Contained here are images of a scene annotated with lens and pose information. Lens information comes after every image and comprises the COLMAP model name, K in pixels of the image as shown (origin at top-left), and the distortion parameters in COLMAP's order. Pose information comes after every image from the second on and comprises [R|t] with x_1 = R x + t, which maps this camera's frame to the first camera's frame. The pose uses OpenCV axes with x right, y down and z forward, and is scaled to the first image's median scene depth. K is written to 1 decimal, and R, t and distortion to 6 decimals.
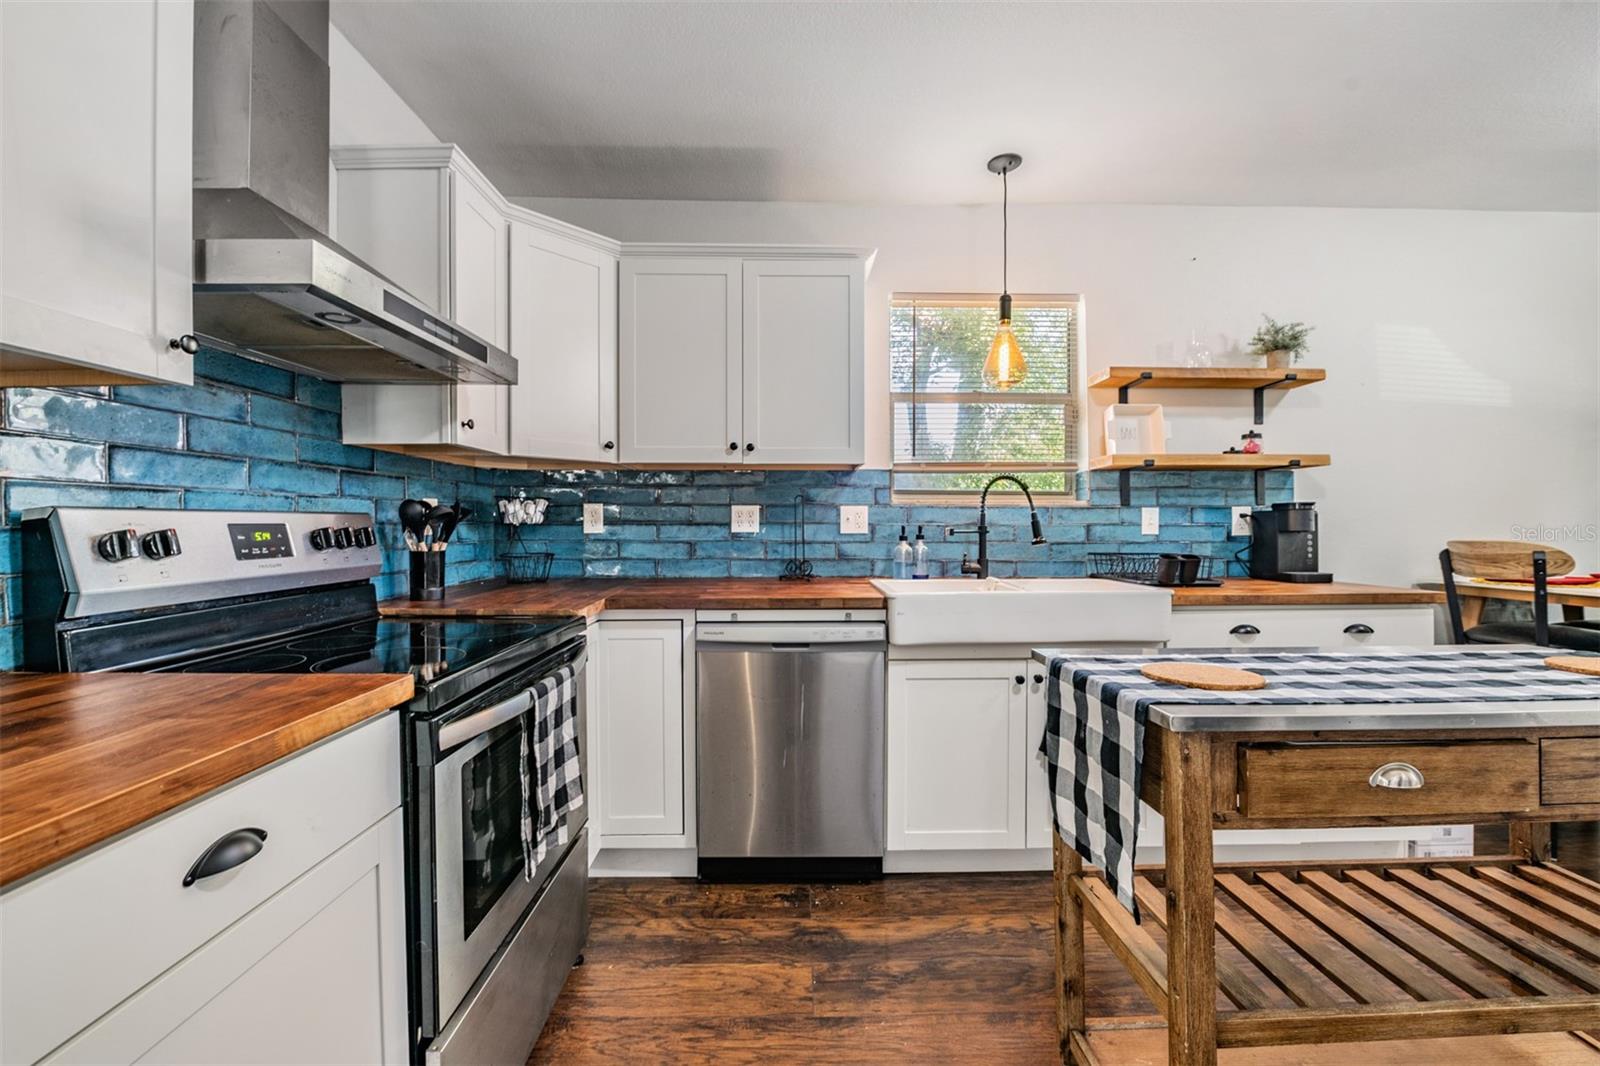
lens RADIAL K [[613.6, 0, 800.0], [0, 613.6, 533.0], [0, 0, 1]] dist [-0.010287, -0.000165]
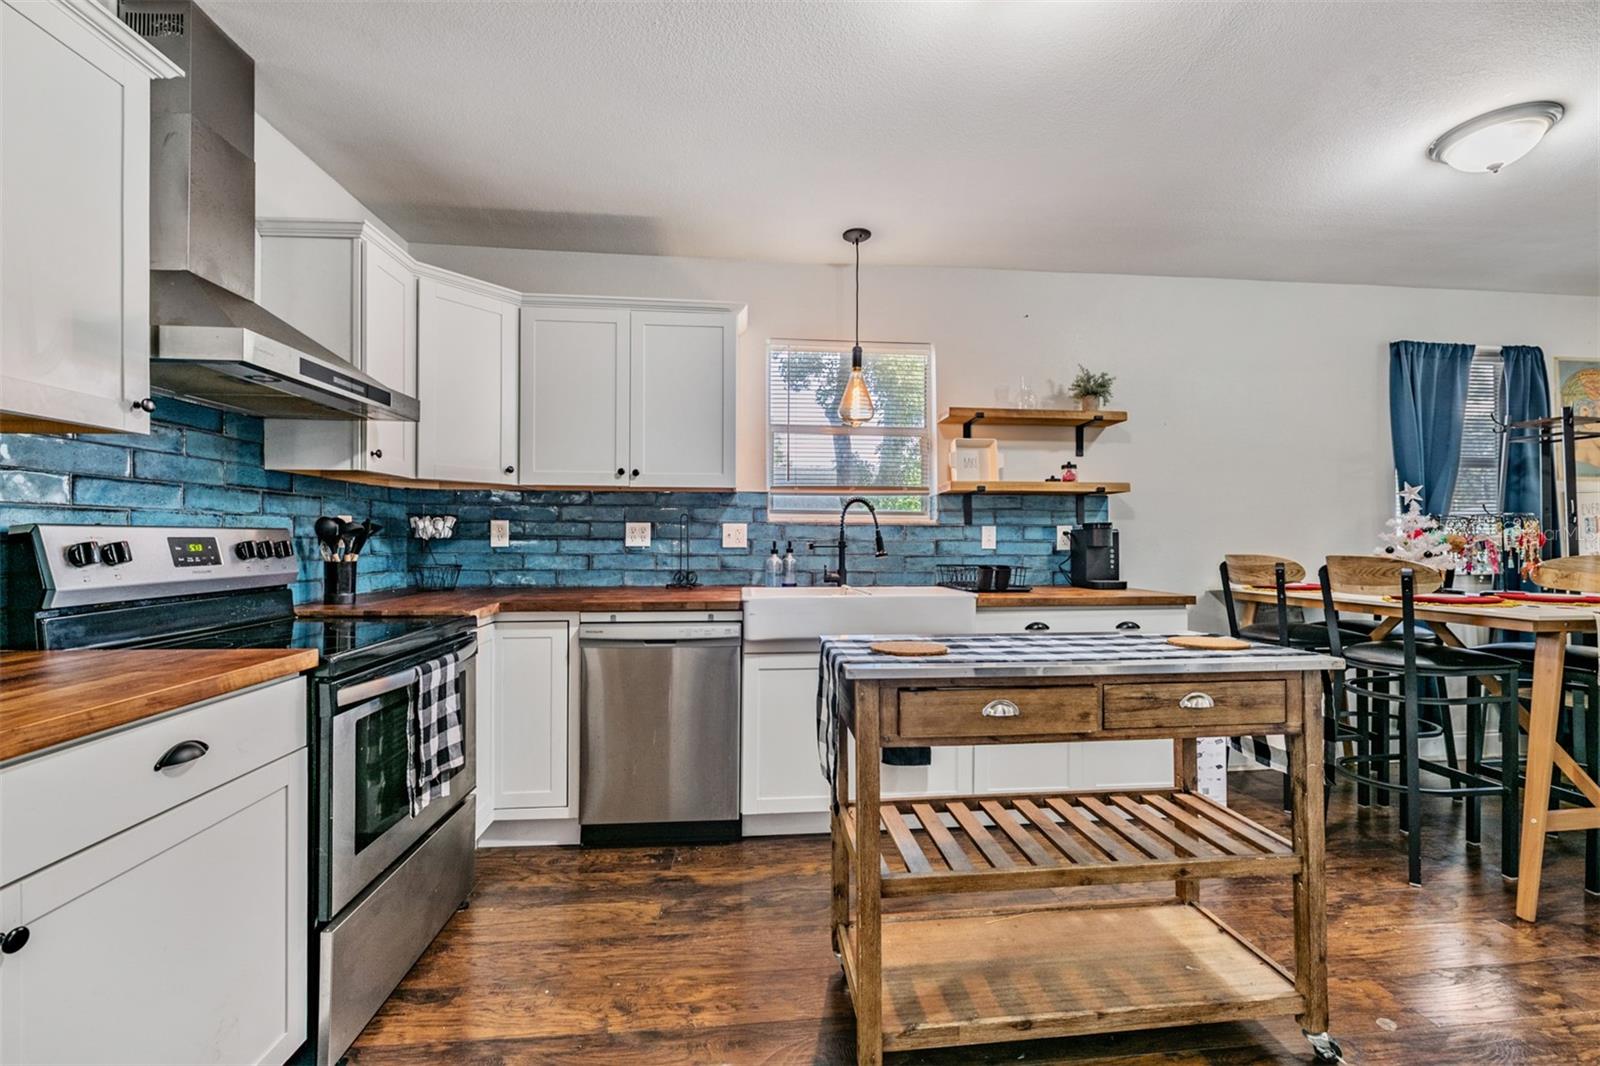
lens RADIAL K [[644.3, 0, 813.6], [0, 644.3, 535.6], [0, 0, 1]] dist [-0.002562, -0.005678]
pose [[0.997618, 0.003675, 0.068879, 0.194513], [-0.002291, 0.999794, -0.020154, 0.002878], [-0.068939, 0.019948, 0.997421, -0.266362]]
